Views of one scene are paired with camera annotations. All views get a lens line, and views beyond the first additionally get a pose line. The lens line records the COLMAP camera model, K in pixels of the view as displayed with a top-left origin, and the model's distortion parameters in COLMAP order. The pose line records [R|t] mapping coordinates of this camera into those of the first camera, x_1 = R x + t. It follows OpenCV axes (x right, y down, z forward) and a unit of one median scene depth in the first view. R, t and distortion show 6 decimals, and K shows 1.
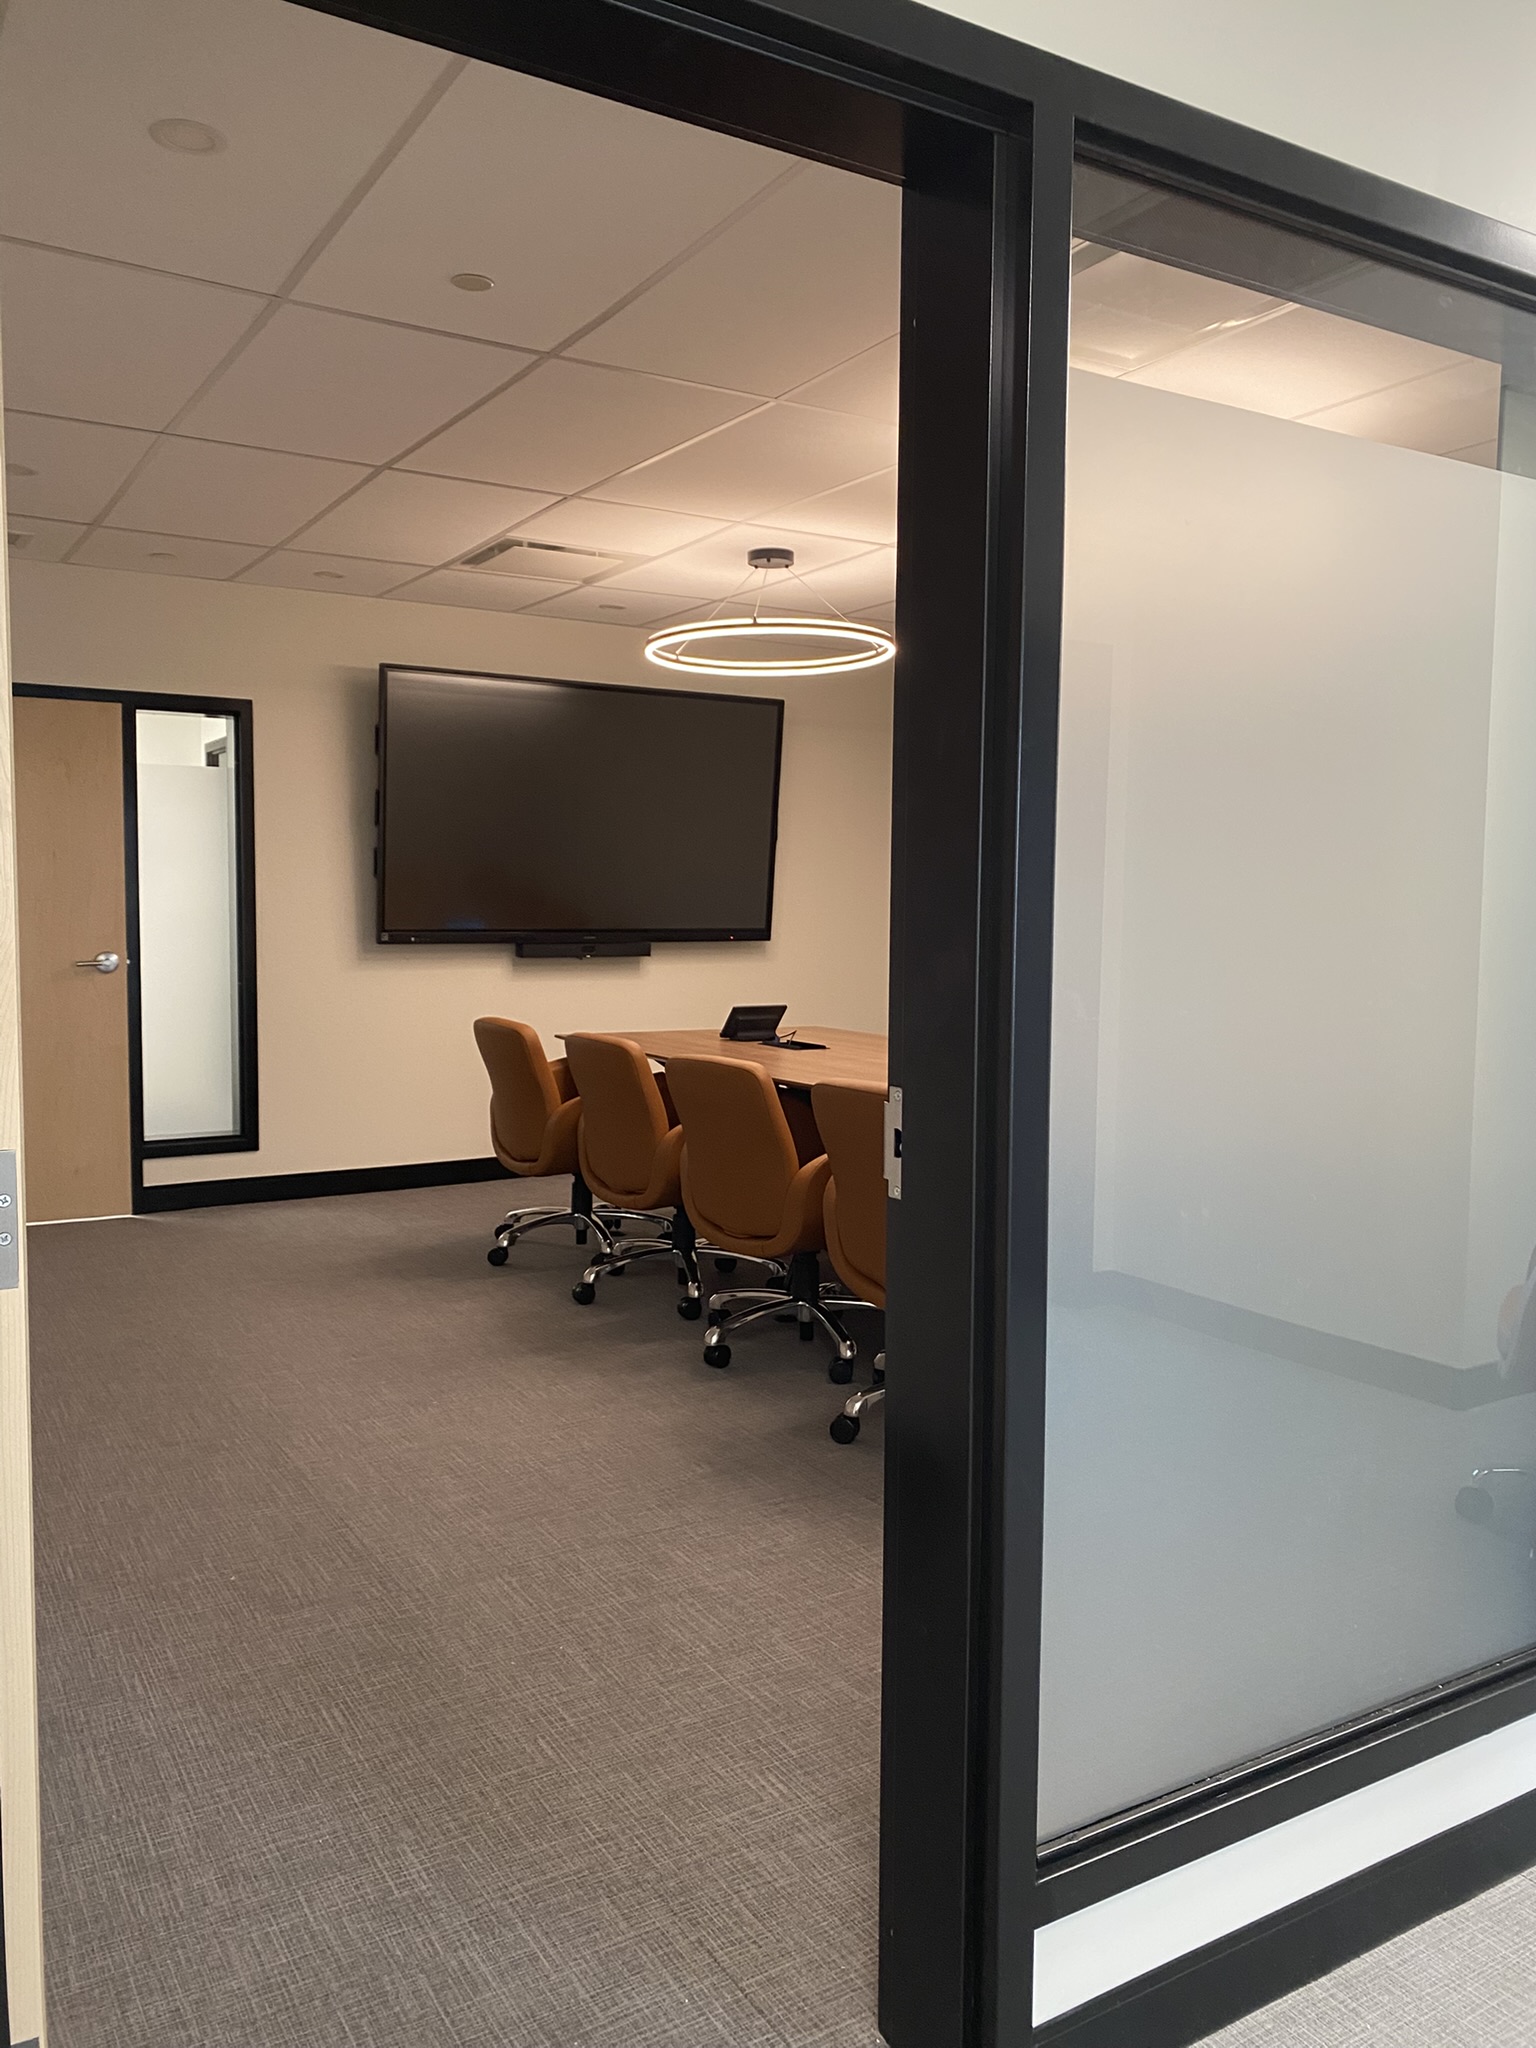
lens RADIAL K [[1563.7, 0, 774.8], [0, 1563.7, 1023.8], [0, 0, 1]] dist [0.145477, -0.364213]
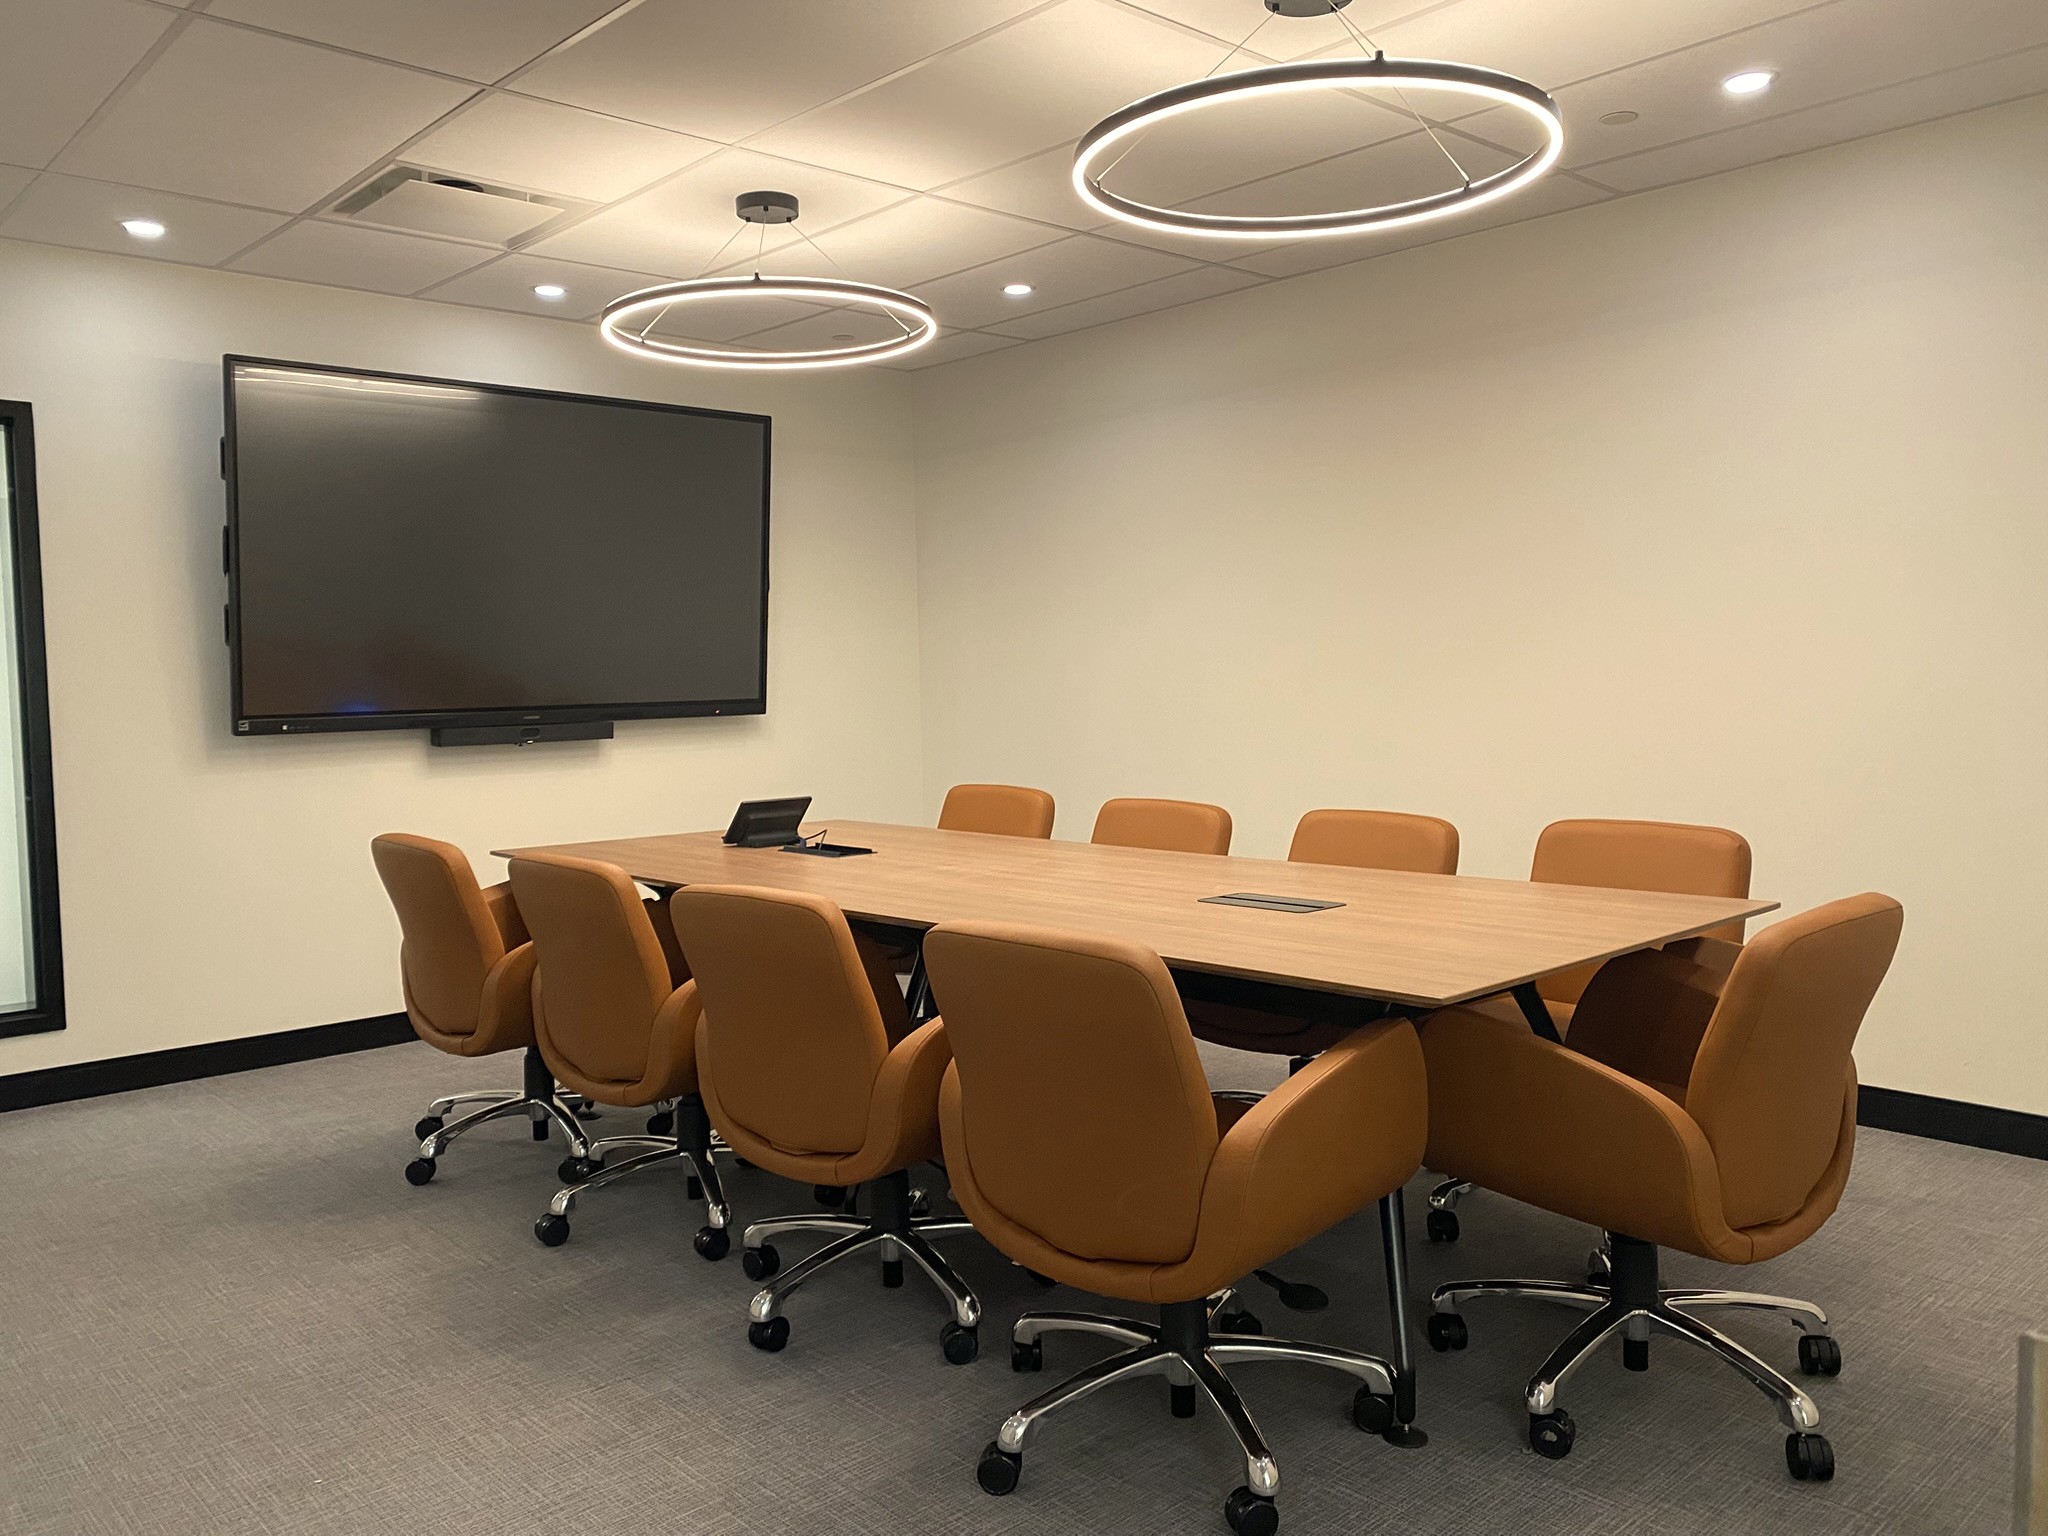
lens RADIAL K [[1575.3, 0, 1010.0], [0, 1575.3, 763.8], [0, 0, 1]] dist [0.046586, -0.059436]
pose [[0.982019, -0.039329, 0.184641, -0.039688], [0.043022, 0.998945, -0.016036, -0.011865], [-0.183815, 0.023691, 0.982675, 0.244157]]
